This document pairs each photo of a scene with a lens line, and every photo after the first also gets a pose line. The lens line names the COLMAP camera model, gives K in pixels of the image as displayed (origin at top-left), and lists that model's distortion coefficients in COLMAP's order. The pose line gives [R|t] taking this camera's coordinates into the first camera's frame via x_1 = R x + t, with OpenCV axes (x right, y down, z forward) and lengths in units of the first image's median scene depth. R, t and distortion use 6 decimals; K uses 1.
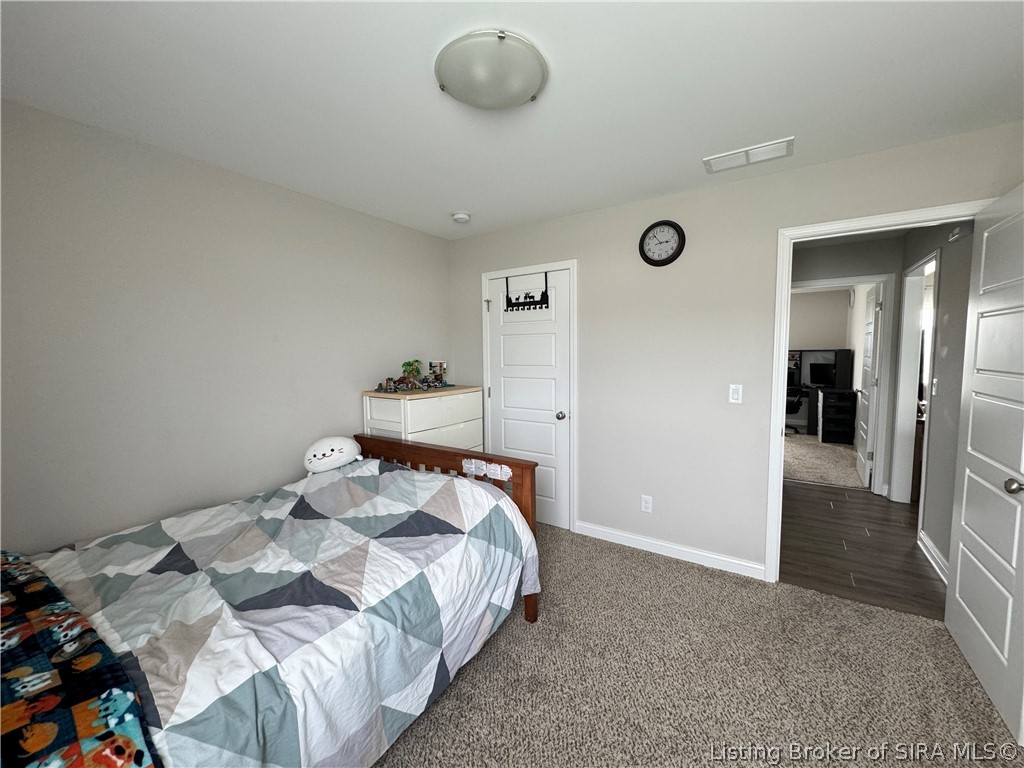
lens RADIAL K [[408.3, 0, 515.9], [0, 408.3, 385.3], [0, 0, 1]] dist [-0.001970, 0.000490]
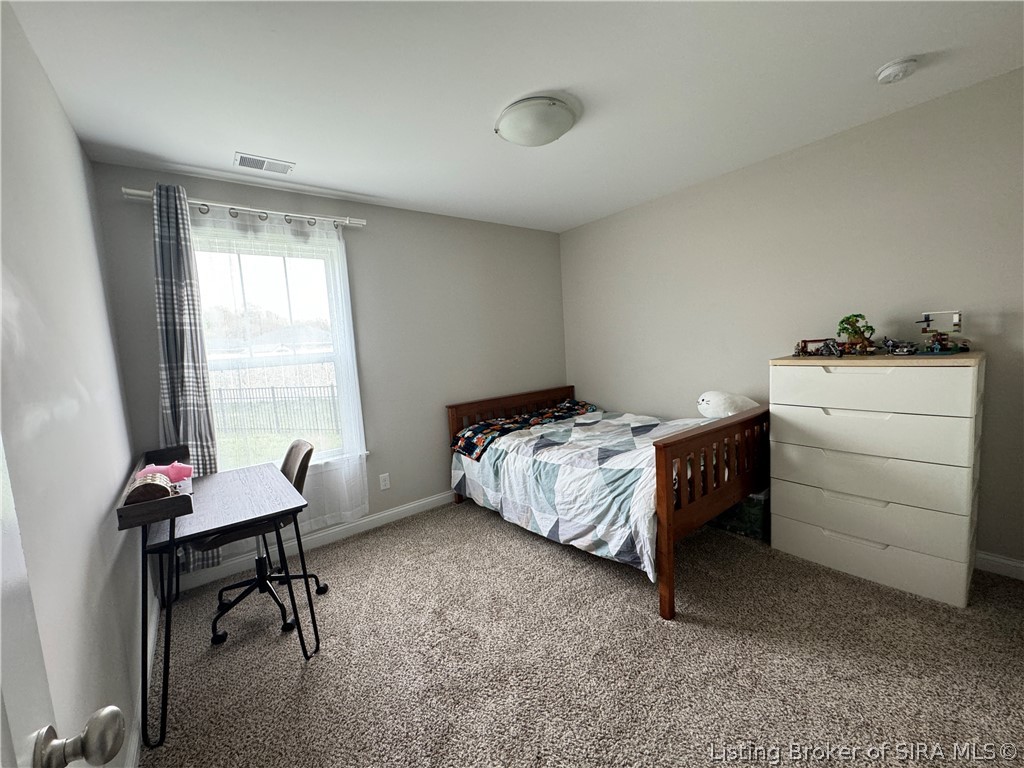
lens RADIAL K [[408.3, 0, 513.3], [0, 408.3, 382.0], [0, 0, 1]] dist [-0.001970, 0.000490]
pose [[-0.320624, 0.118976, -0.939705, 1.424227], [-0.003673, 0.991916, 0.126839, -0.071729], [0.947200, 0.044119, -0.317595, 1.447379]]
